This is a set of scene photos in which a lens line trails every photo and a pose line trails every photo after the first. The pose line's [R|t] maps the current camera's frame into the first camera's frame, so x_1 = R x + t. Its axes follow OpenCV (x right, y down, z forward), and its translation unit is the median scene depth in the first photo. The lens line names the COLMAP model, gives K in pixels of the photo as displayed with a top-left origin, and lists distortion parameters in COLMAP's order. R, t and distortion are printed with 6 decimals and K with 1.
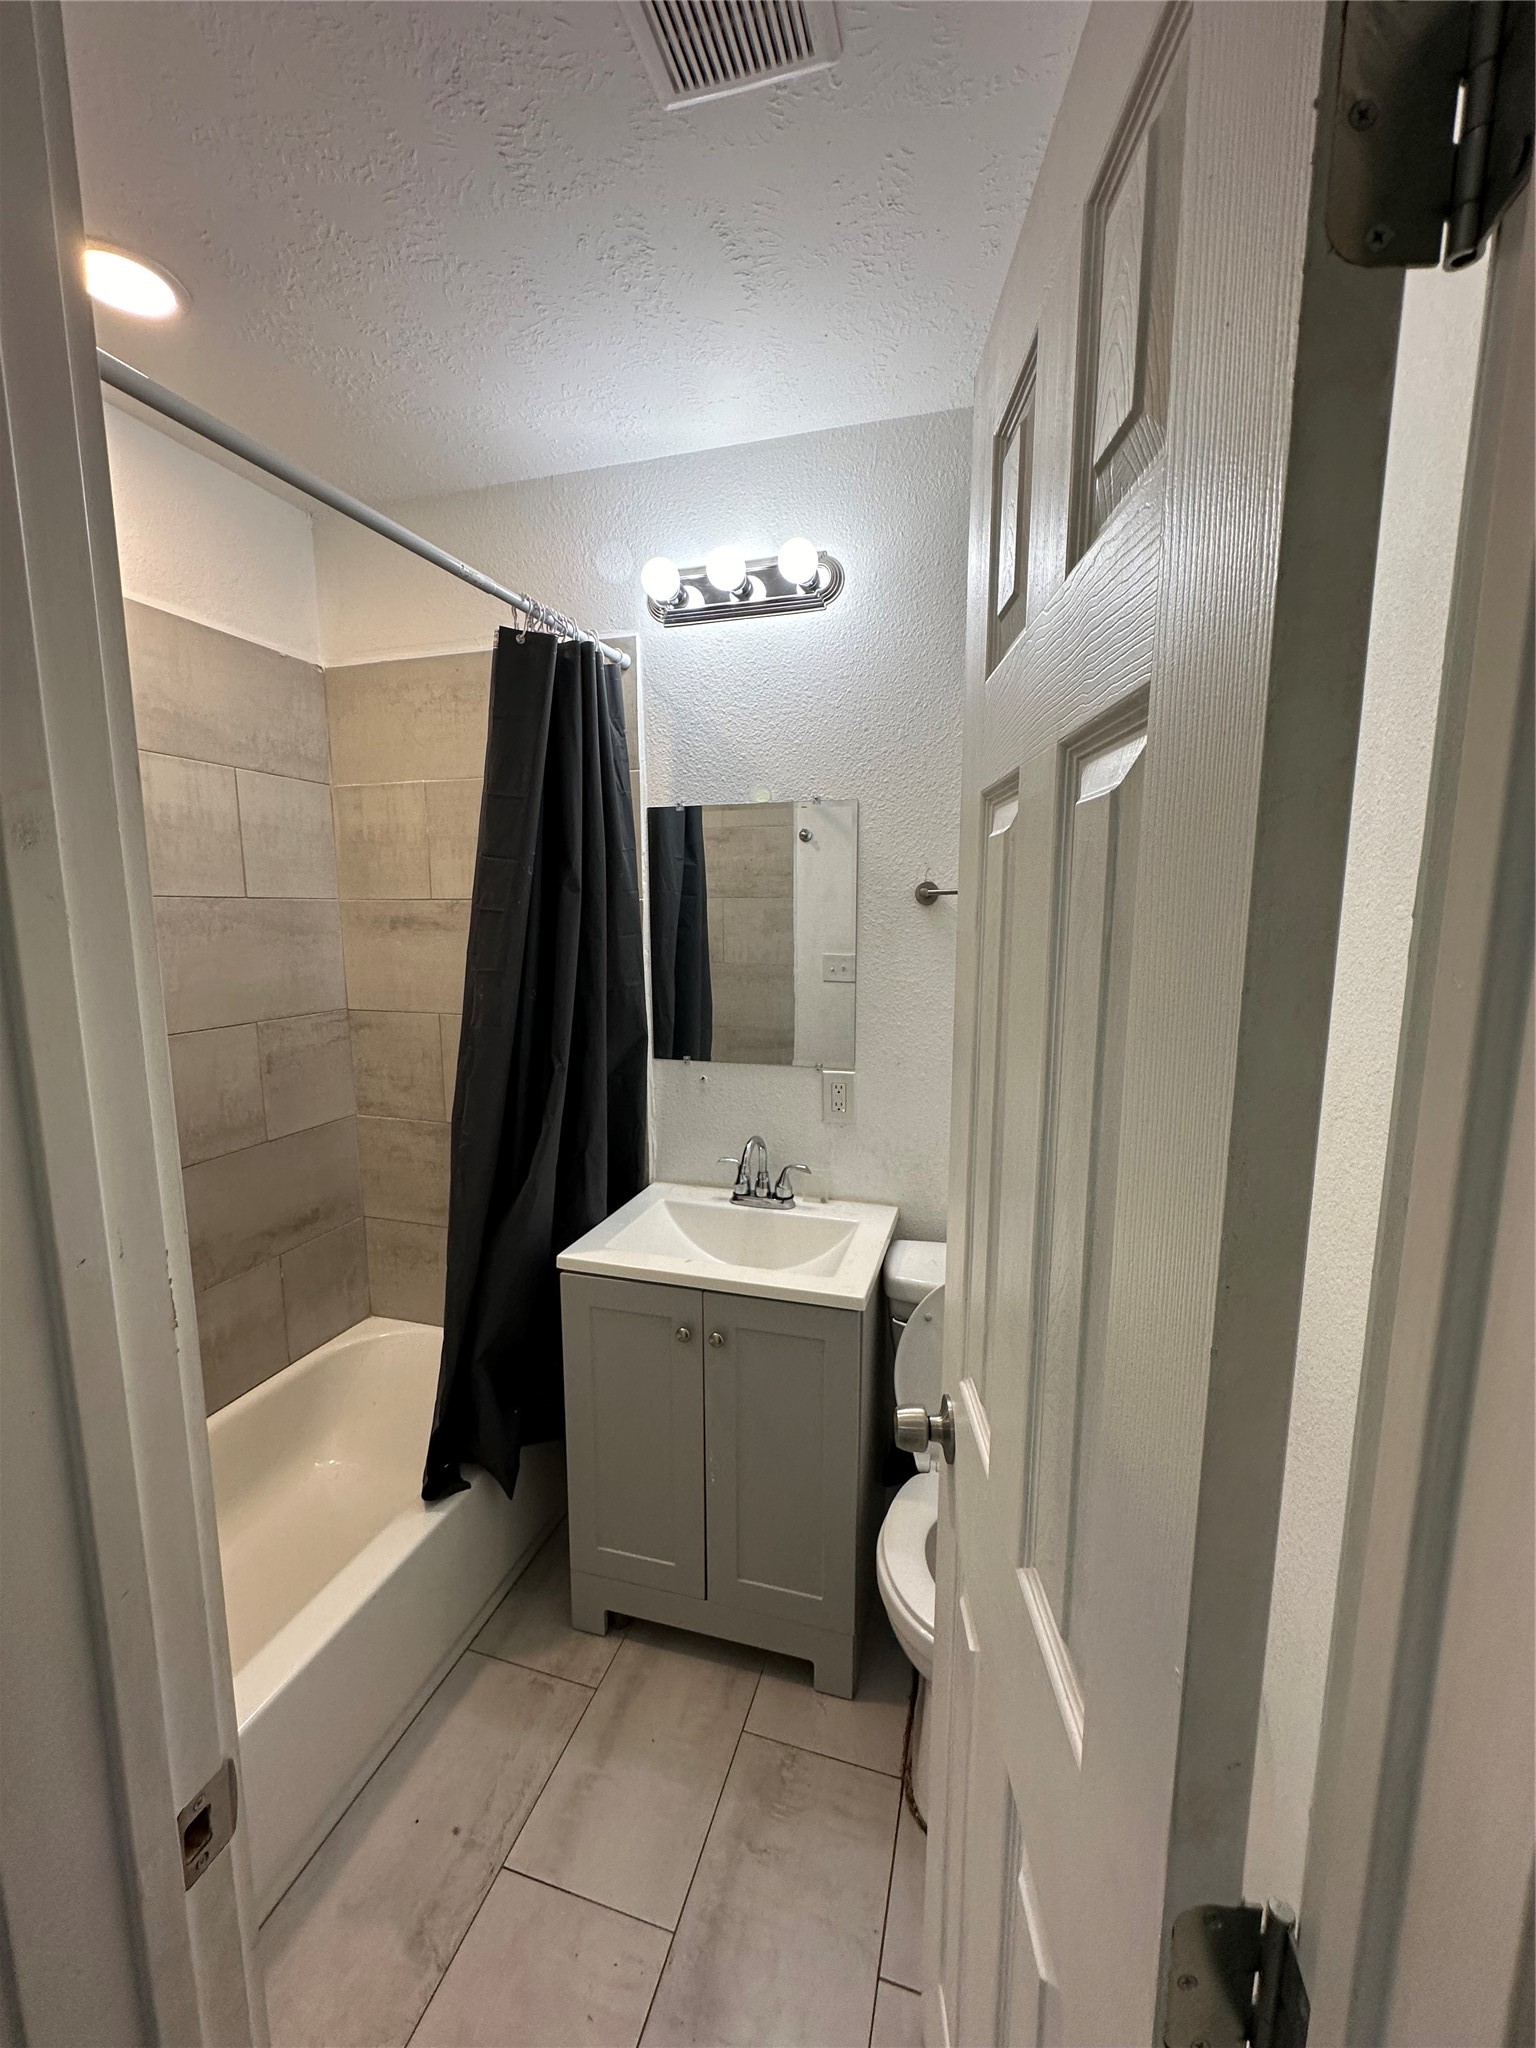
lens RADIAL K [[812.7, 0, 762.3], [0, 812.7, 1026.0], [0, 0, 1]] dist [-0.002086, 0.000556]
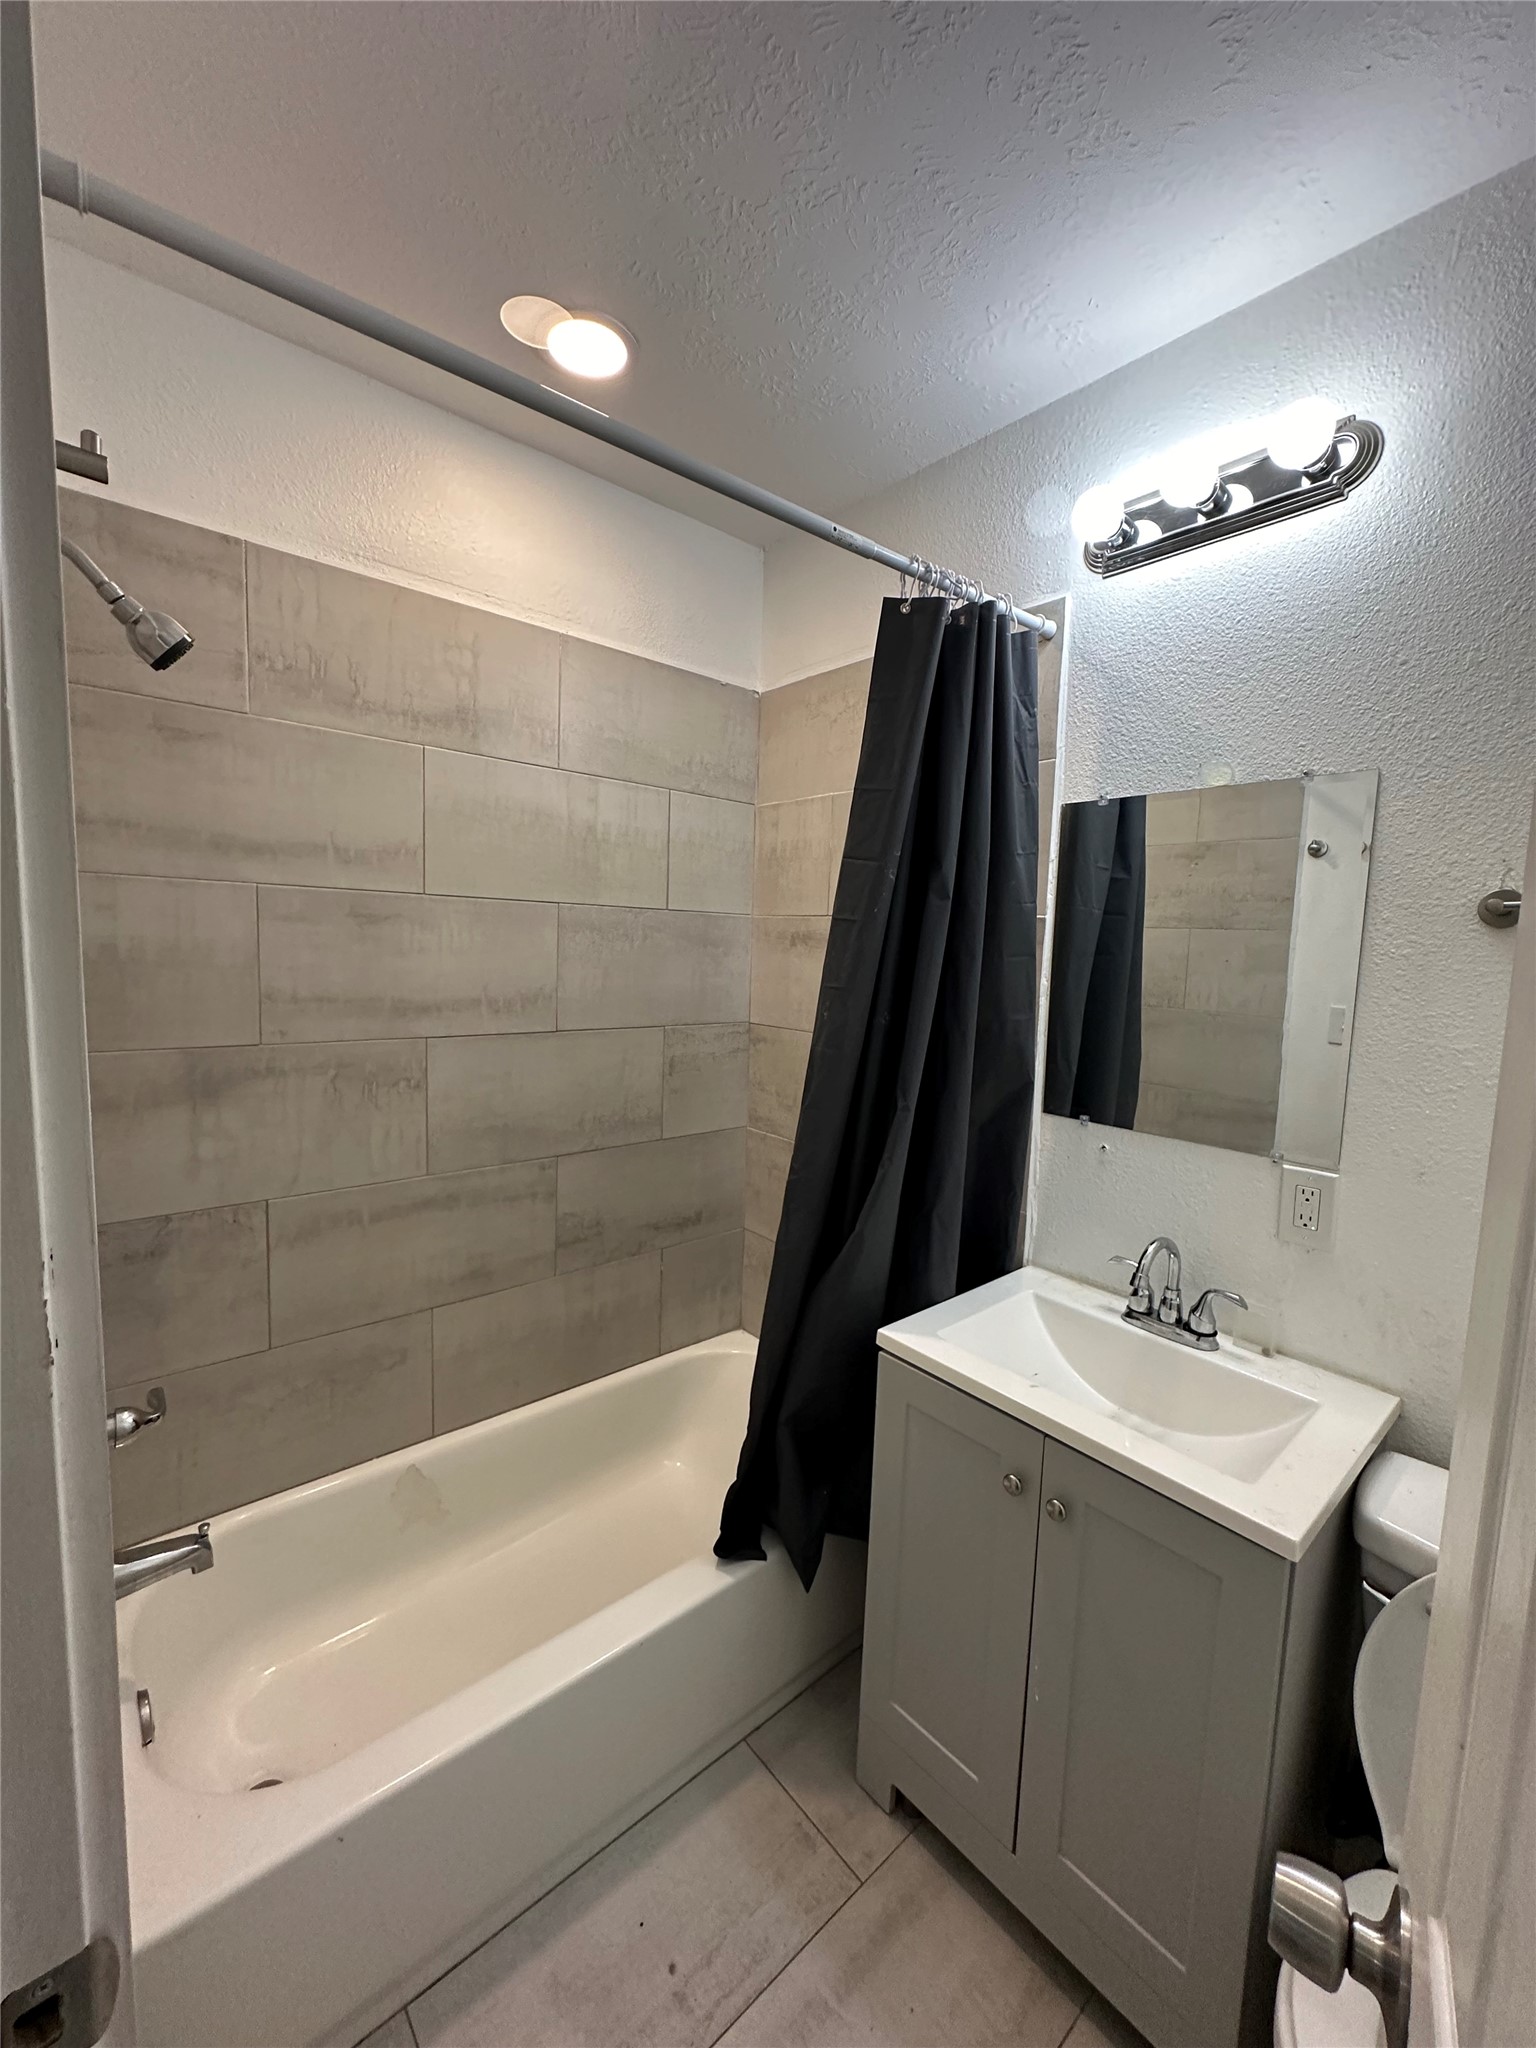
lens RADIAL K [[812.7, 0, 768.9], [0, 812.7, 1024.3], [0, 0, 1]] dist [-0.002086, 0.000556]
pose [[0.845516, 0.083903, -0.527317, 0.063457], [-0.110603, 0.993678, -0.019237, -0.001863], [0.522369, 0.074588, 0.849451, 0.189852]]
